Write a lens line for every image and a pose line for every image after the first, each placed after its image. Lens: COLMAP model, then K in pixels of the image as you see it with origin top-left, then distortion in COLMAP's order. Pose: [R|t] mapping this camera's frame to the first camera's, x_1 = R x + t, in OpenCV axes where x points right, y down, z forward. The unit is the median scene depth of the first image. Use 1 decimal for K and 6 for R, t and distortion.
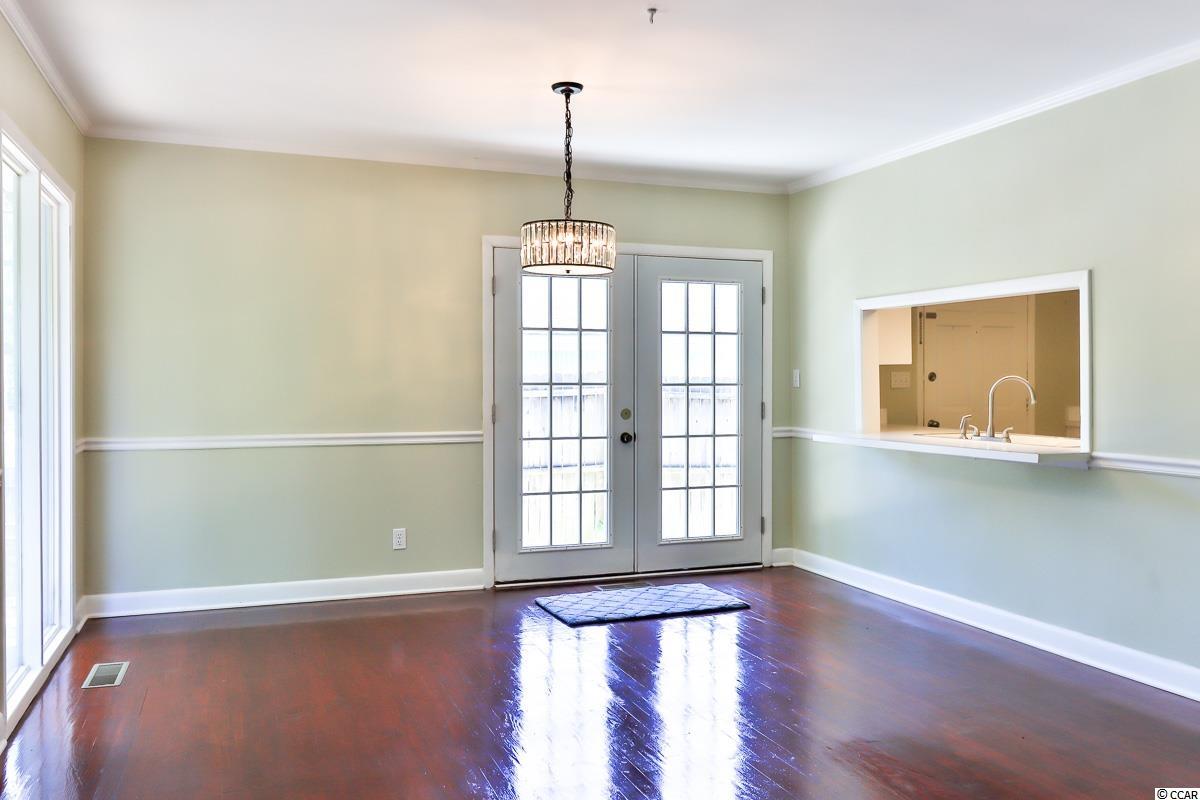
lens RADIAL K [[968.8, 0, 619.8], [0, 968.8, 387.2], [0, 0, 1]] dist [0.009753, -0.001777]
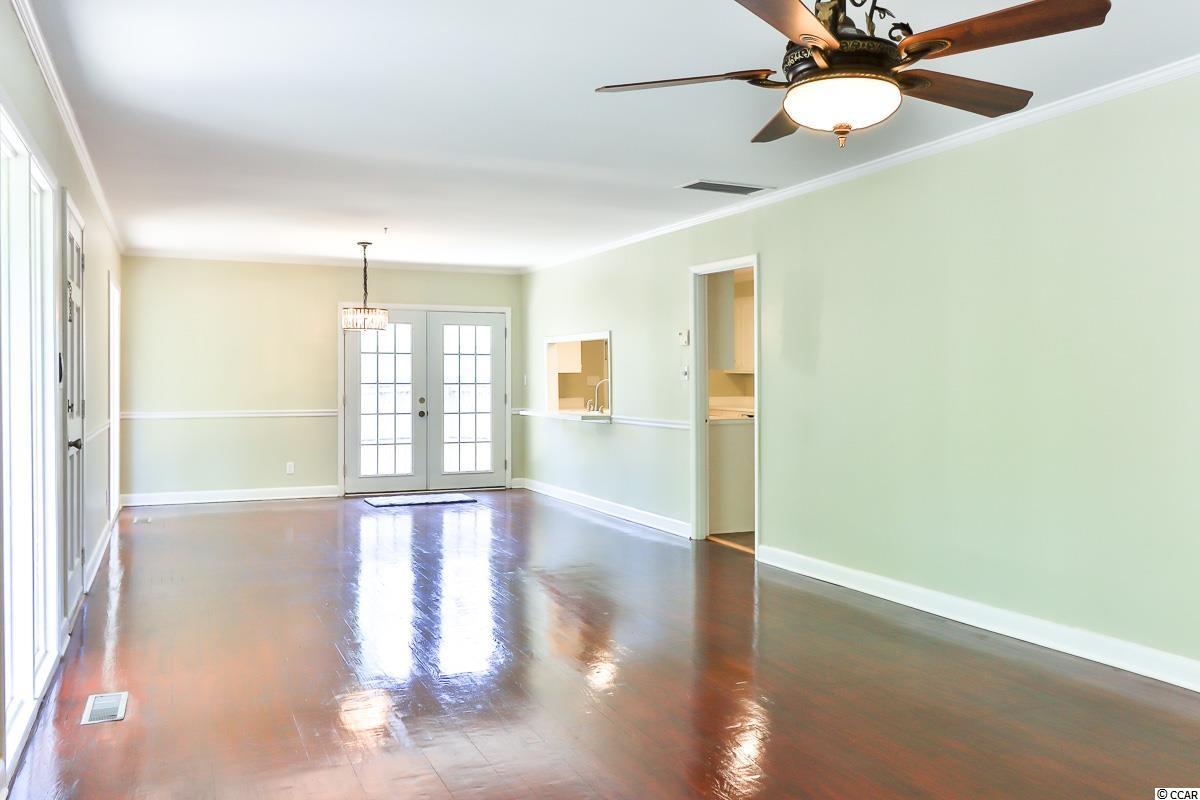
lens RADIAL K [[968.8, 0, 605.0], [0, 968.8, 372.2], [0, 0, 1]] dist [0.009753, -0.001777]
pose [[0.999018, -0.000886, 0.044294, 0.267072], [0.001484, 0.999908, -0.013479, 0.000390], [-0.044278, 0.013531, 0.998928, -0.803931]]
